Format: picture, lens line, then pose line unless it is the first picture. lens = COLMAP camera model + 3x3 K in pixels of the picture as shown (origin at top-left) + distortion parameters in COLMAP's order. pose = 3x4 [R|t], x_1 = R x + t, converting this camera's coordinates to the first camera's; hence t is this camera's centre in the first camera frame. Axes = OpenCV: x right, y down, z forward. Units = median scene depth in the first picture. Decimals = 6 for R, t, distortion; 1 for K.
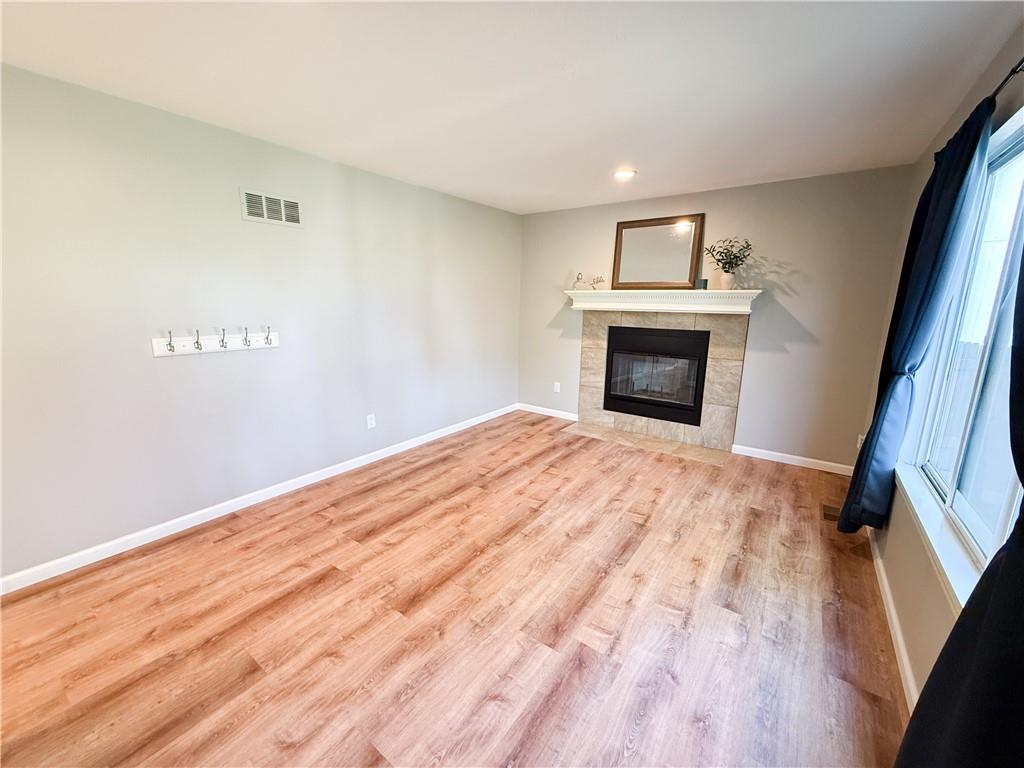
lens RADIAL K [[409.4, 0, 508.8], [0, 409.4, 383.3], [0, 0, 1]] dist [0.000180, 0.000210]
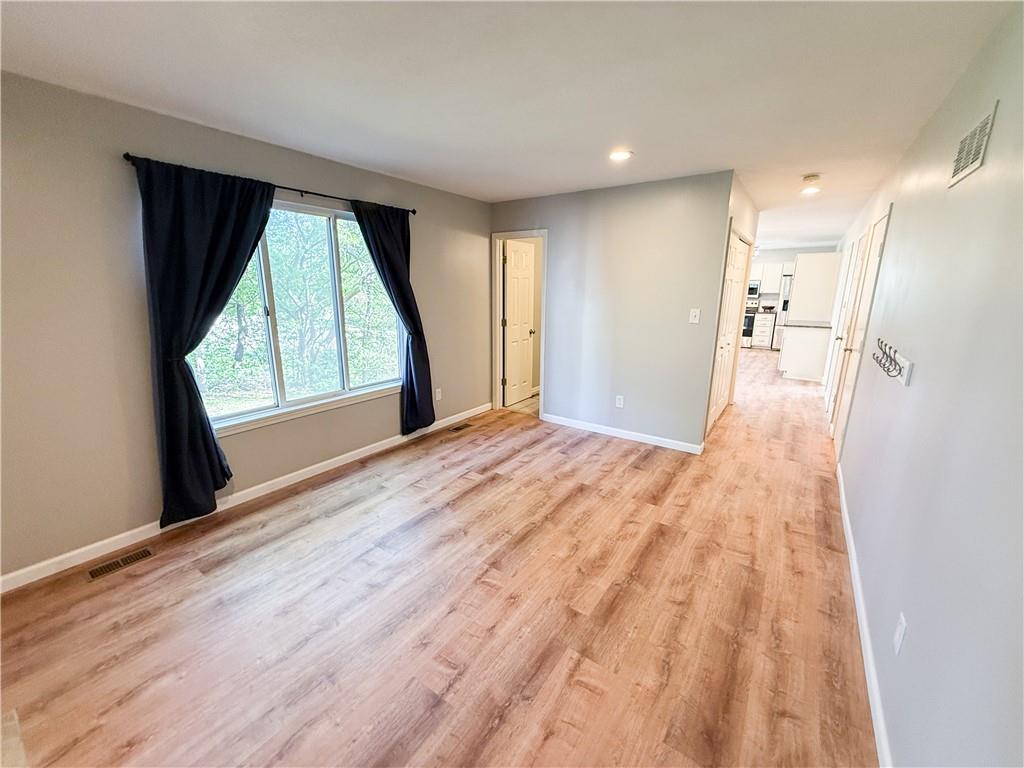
lens RADIAL K [[409.4, 0, 512.1], [0, 409.4, 382.3], [0, 0, 1]] dist [0.000180, 0.000210]
pose [[-0.999631, -0.014235, -0.023129, 0.051125], [-0.022671, 0.906281, 0.422067, -0.339119], [0.014953, 0.422435, -0.906270, 1.523171]]
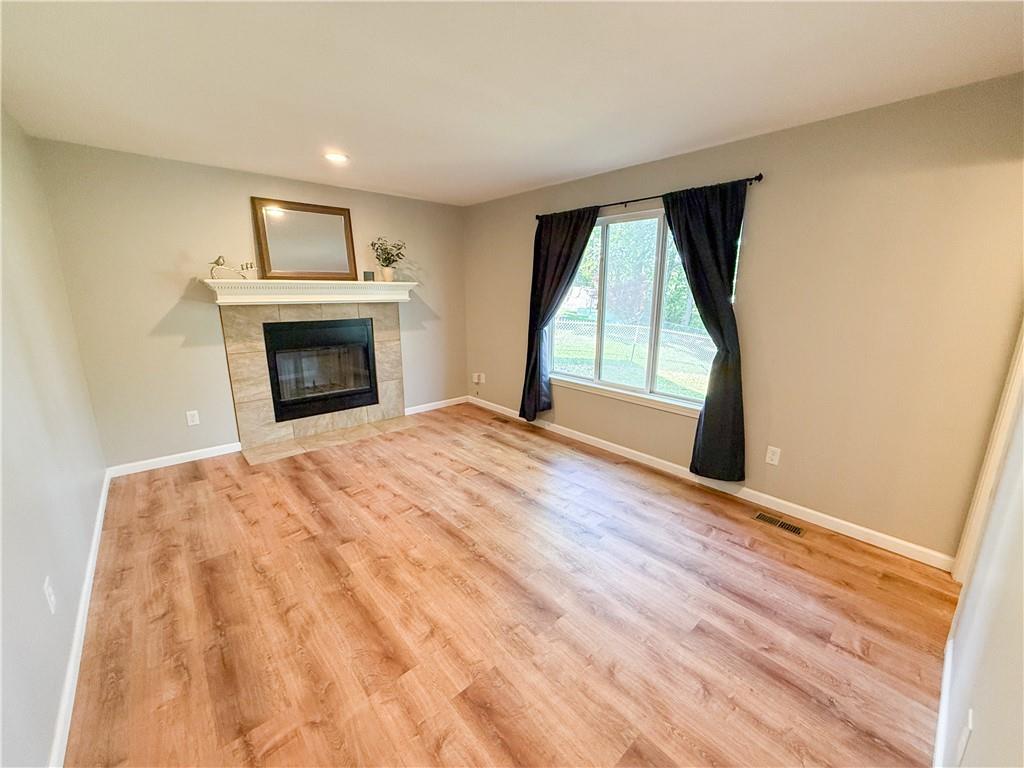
lens RADIAL K [[409.4, 0, 509.6], [0, 409.4, 385.0], [0, 0, 1]] dist [0.000180, 0.000210]
pose [[0.216490, -0.233177, 0.948030, -0.709370], [0.196218, 0.961636, 0.191716, -0.123515], [-0.956363, 0.144516, 0.253938, 0.508844]]
